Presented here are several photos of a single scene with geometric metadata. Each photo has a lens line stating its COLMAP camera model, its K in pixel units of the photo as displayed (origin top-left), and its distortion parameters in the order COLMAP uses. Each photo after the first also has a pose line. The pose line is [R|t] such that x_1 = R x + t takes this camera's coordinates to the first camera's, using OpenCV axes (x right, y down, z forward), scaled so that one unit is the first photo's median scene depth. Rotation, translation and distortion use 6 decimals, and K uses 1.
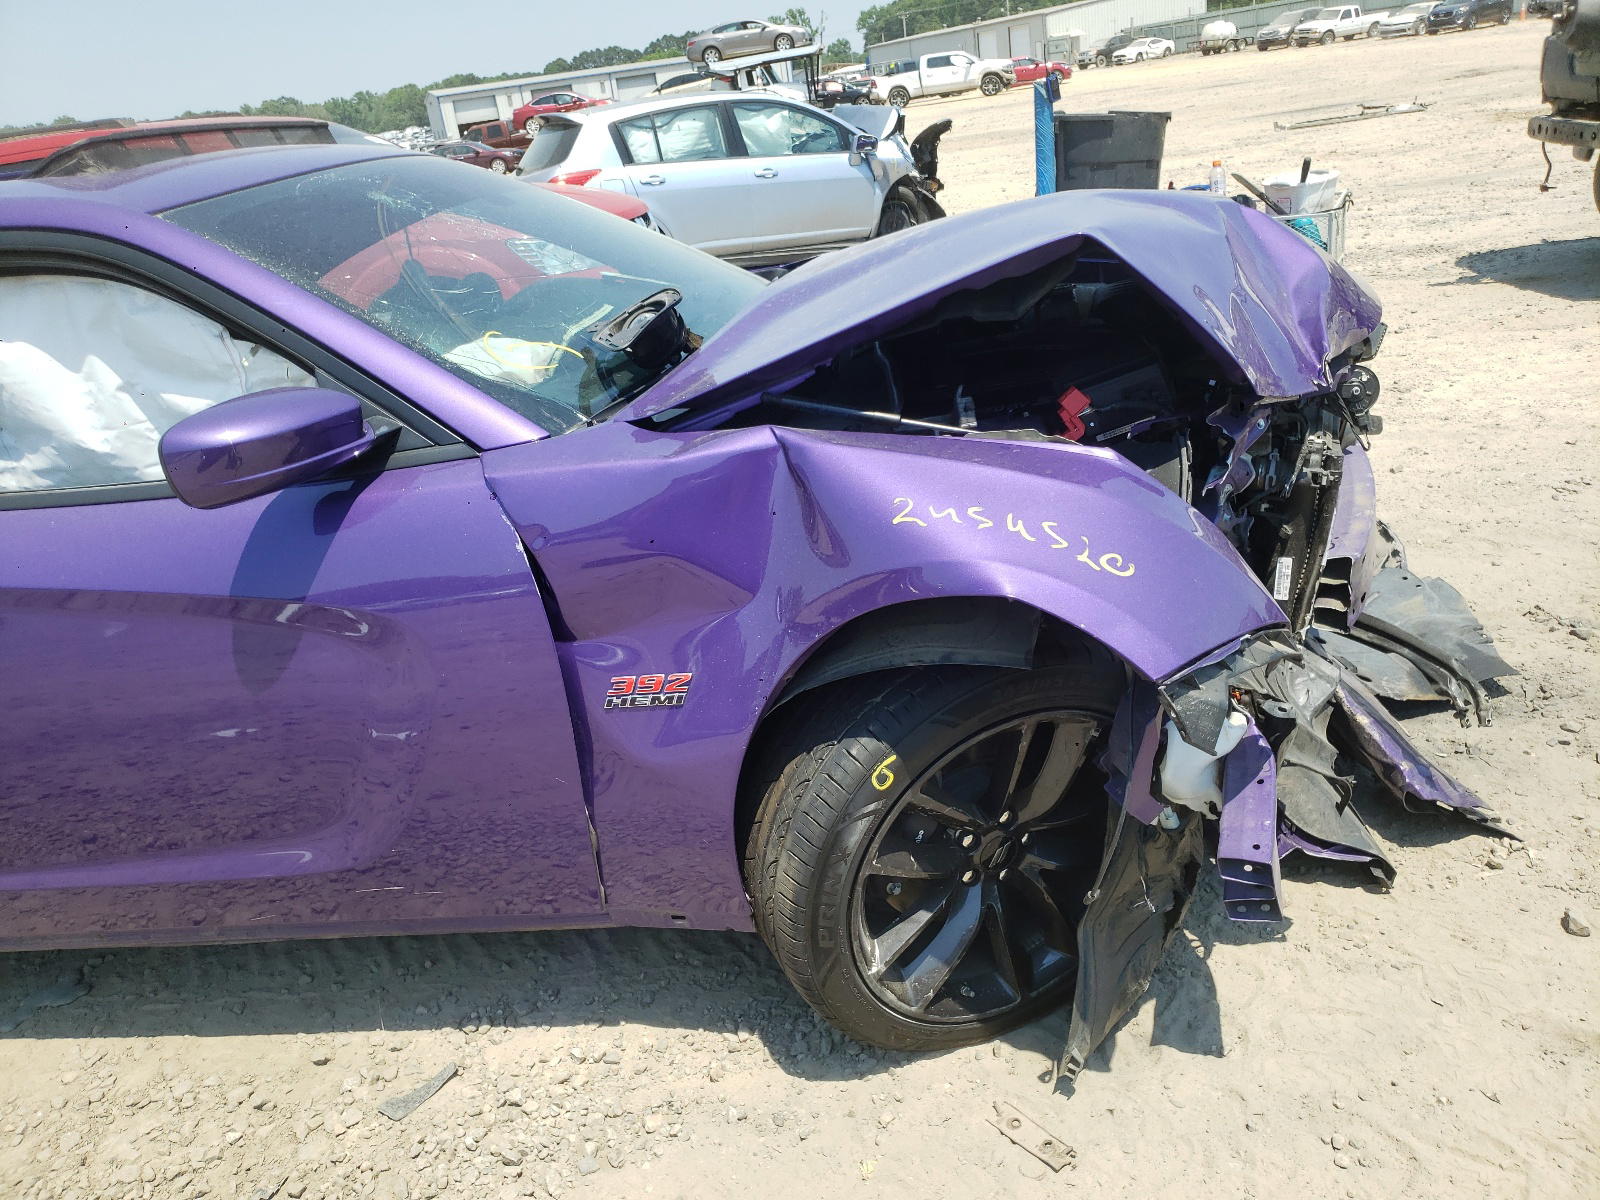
lens RADIAL K [[1334.6, 0, 800.0], [0, 1334.6, 600.0], [0, 0, 1]] dist [-0.006685, 0.047944]
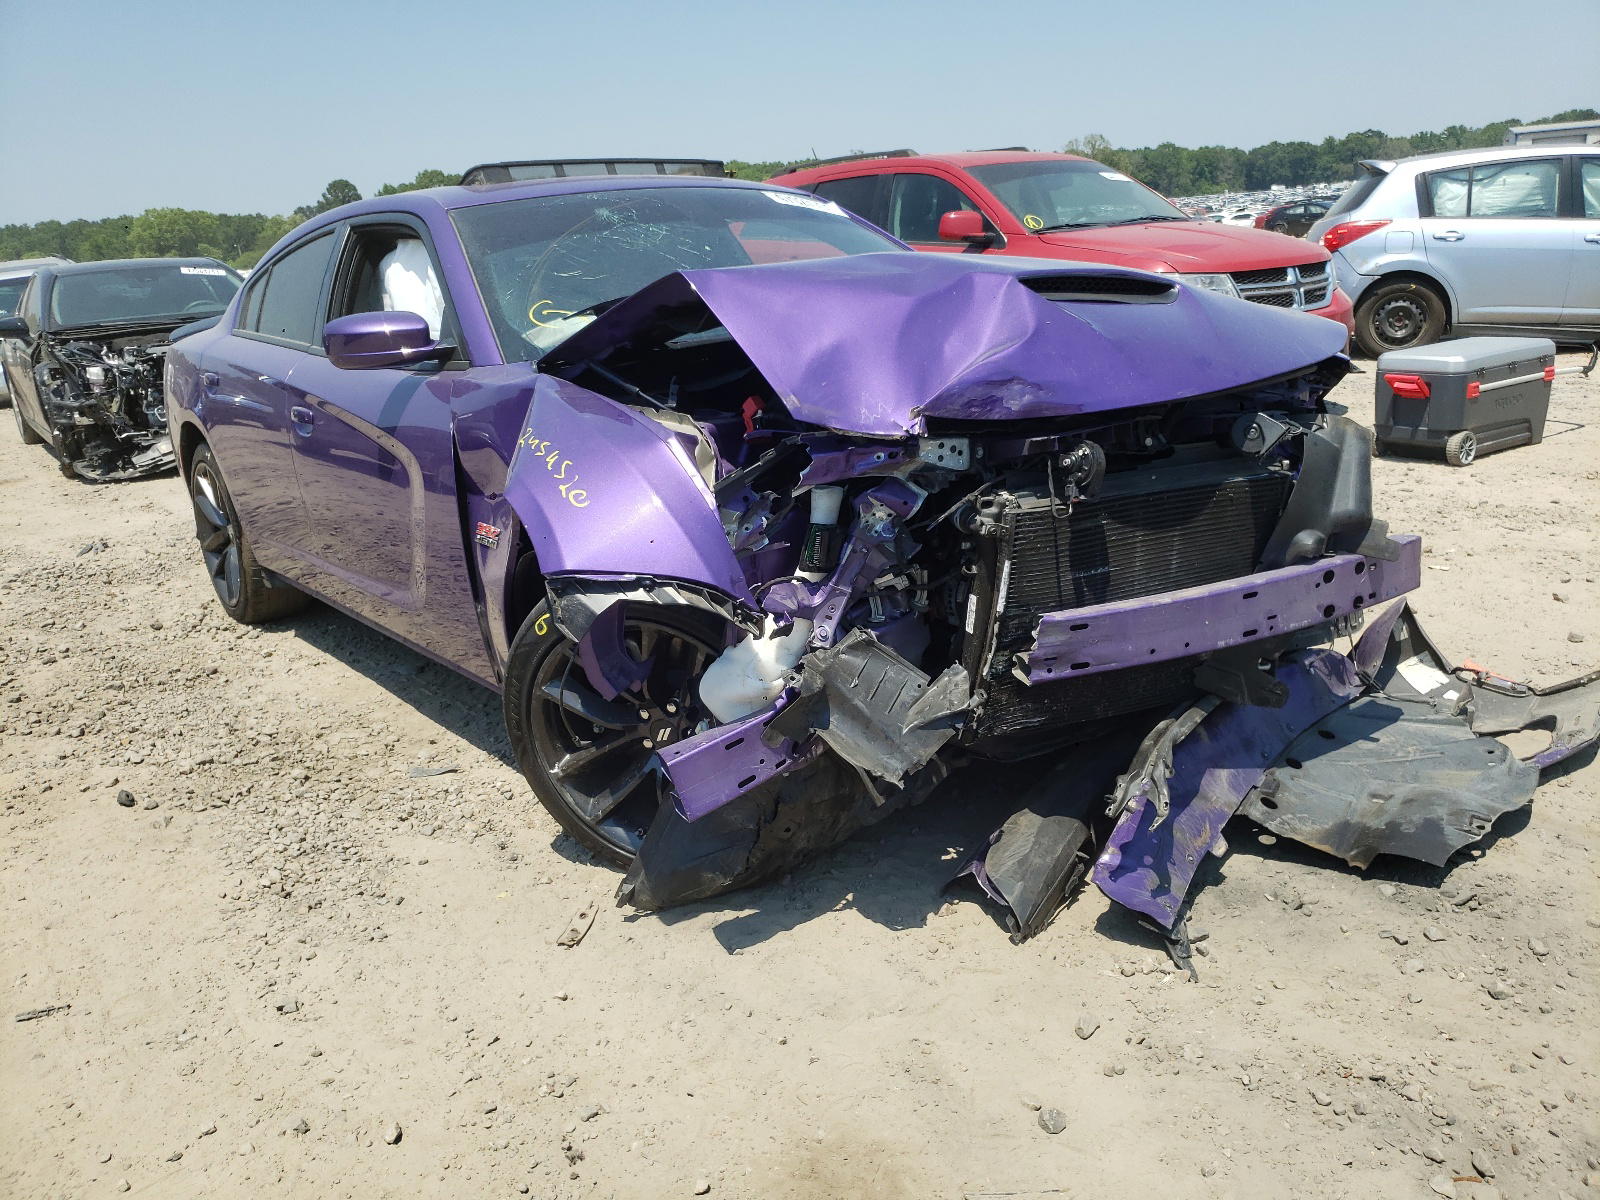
lens RADIAL K [[1334.6, 0, 800.0], [0, 1334.6, 600.0], [0, 0, 1]] dist [-0.006685, 0.047944]
pose [[0.701679, 0.270529, -0.659136, 0.261832], [-0.282735, 0.954879, 0.090928, -0.023156], [0.653993, 0.122558, 0.746507, 0.020372]]
